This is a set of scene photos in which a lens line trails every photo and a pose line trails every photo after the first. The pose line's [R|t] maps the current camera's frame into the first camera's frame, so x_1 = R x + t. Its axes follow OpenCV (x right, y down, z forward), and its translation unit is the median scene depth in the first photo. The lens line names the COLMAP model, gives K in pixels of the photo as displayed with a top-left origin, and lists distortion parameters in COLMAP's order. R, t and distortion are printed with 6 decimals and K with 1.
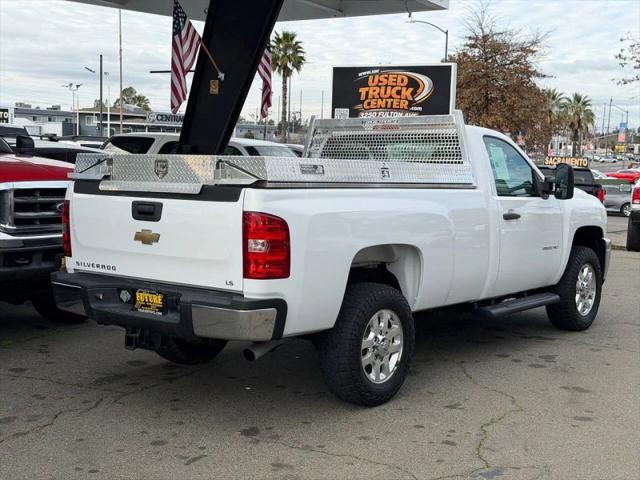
lens RADIAL K [[907.2, 0, 322.3], [0, 907.2, 234.8], [0, 0, 1]] dist [0.098646, 0.000000]
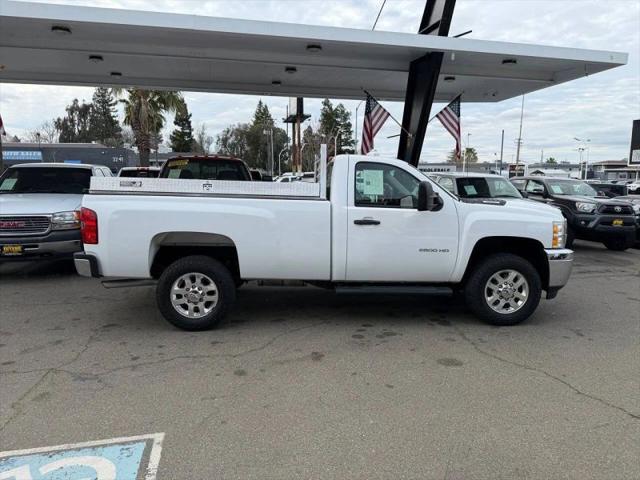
lens RADIAL K [[453.7, 0, 317.5], [0, 453.7, 249.2], [0, 0, 1]] dist [0.037331, -0.043514]
pose [[0.661259, 0.089513, -0.744798, 0.803128], [-0.059411, 0.995986, 0.066955, -0.026001], [0.747801, -0.000025, 0.663922, 0.629081]]
